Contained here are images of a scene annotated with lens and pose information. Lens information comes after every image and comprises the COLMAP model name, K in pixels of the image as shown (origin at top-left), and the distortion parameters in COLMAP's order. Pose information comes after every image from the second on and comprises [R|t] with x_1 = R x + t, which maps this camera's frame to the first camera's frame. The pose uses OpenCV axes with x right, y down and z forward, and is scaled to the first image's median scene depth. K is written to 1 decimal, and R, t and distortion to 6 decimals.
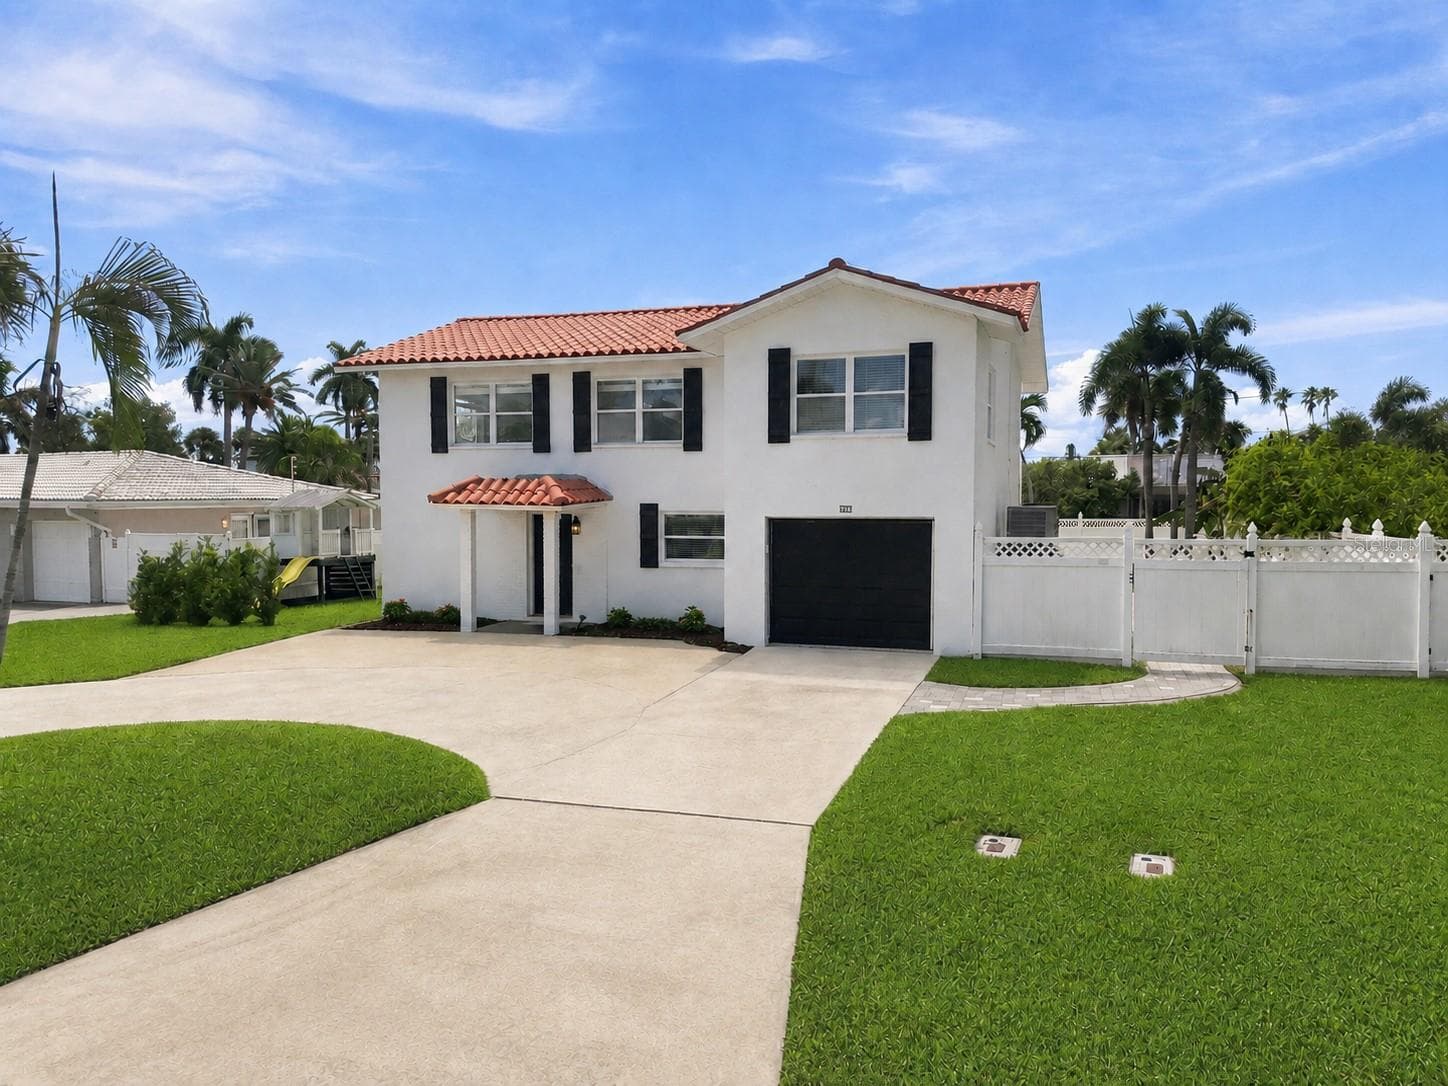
lens RADIAL K [[1092.4, 0, 729.0], [0, 1092.4, 549.8], [0, 0, 1]] dist [0.071670, -0.010776]
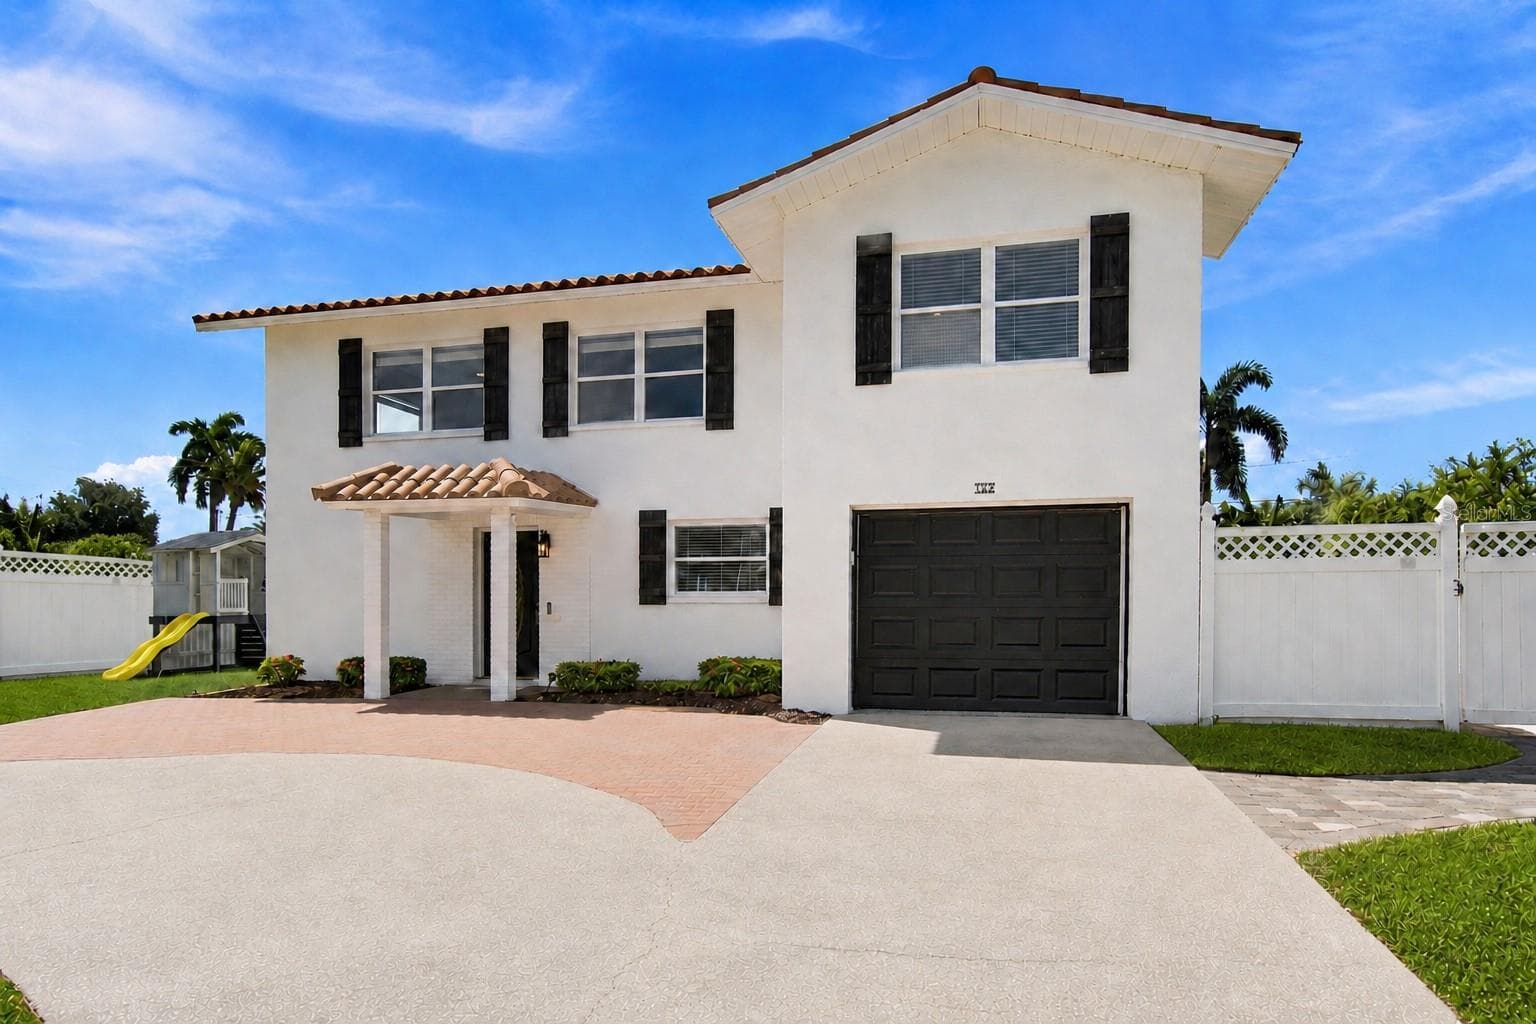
lens RADIAL K [[905.0, 0, 783.3], [0, 905.0, 587.5], [0, 0, 1]] dist [-0.009738, 0.005871]
pose [[0.995395, 0.002503, 0.095830, -0.046474], [0.003826, 0.997825, -0.065810, 0.043209], [-0.095786, 0.065874, 0.993220, 0.436129]]
